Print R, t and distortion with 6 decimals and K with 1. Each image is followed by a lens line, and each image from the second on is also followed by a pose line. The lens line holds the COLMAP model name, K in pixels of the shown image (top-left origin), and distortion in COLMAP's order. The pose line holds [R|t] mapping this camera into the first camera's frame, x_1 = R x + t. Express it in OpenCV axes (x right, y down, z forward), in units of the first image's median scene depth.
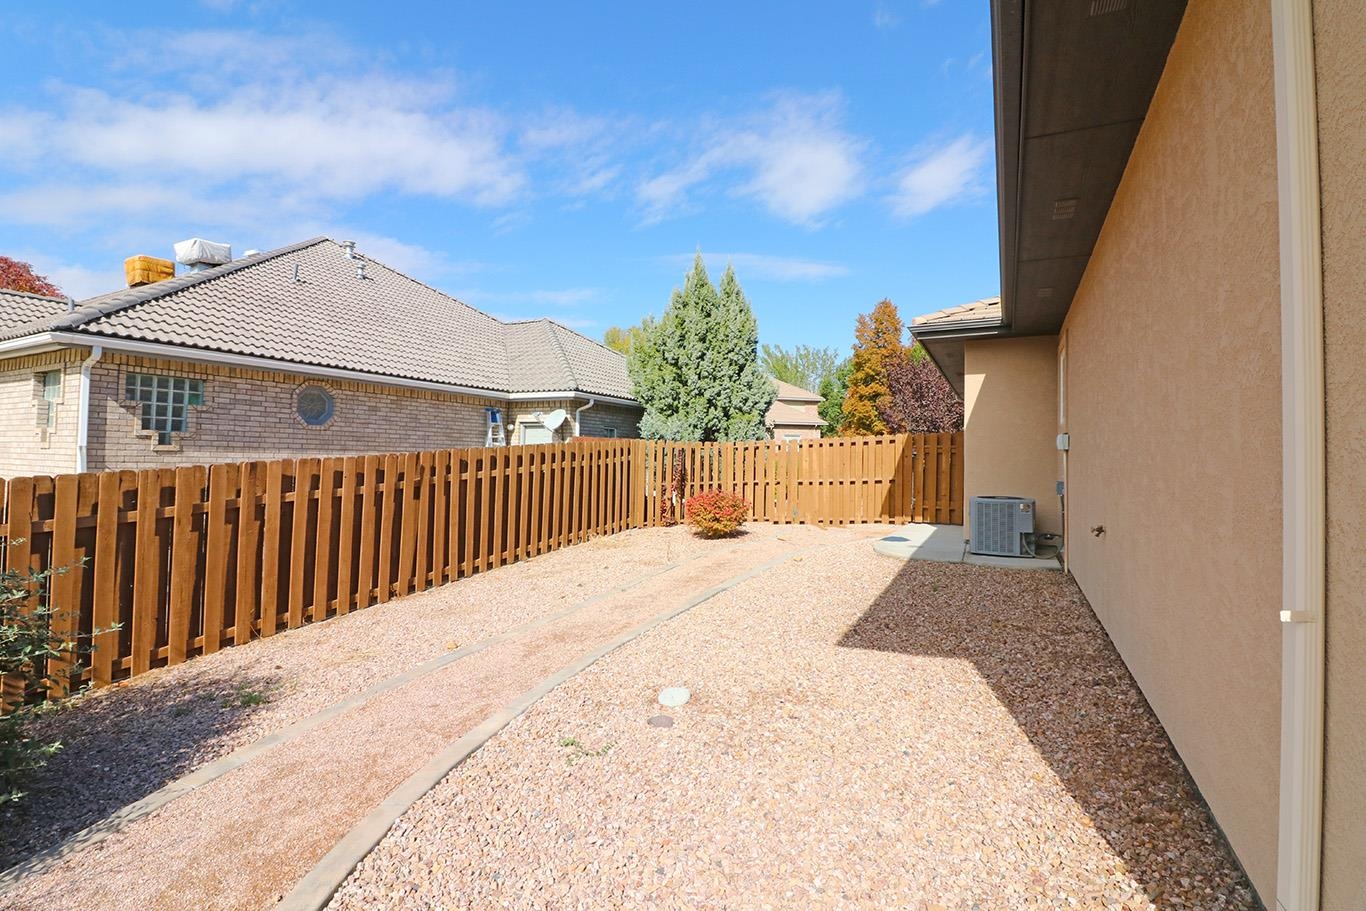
lens RADIAL K [[629.0, 0, 679.3], [0, 629.0, 448.6], [0, 0, 1]] dist [-0.000966, -0.012604]
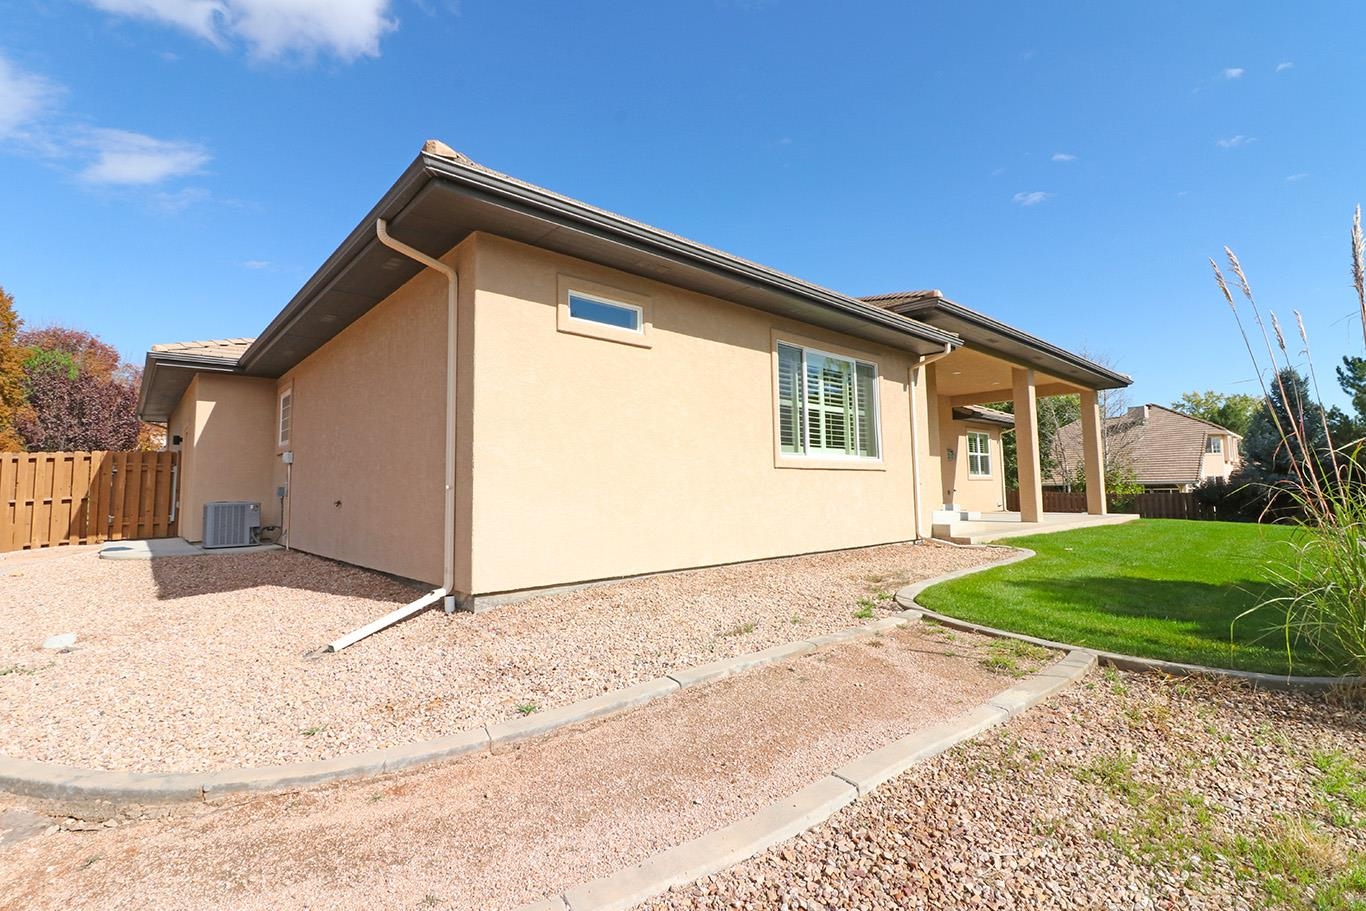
lens RADIAL K [[611.5, 0, 680.0], [0, 611.5, 416.1], [0, 0, 1]] dist [0.000711, -0.010725]
pose [[0.345371, 0.090204, 0.934121, -0.277565], [0.008720, 0.995019, -0.099308, 0.029971], [-0.938426, 0.042443, 0.342864, -0.220298]]
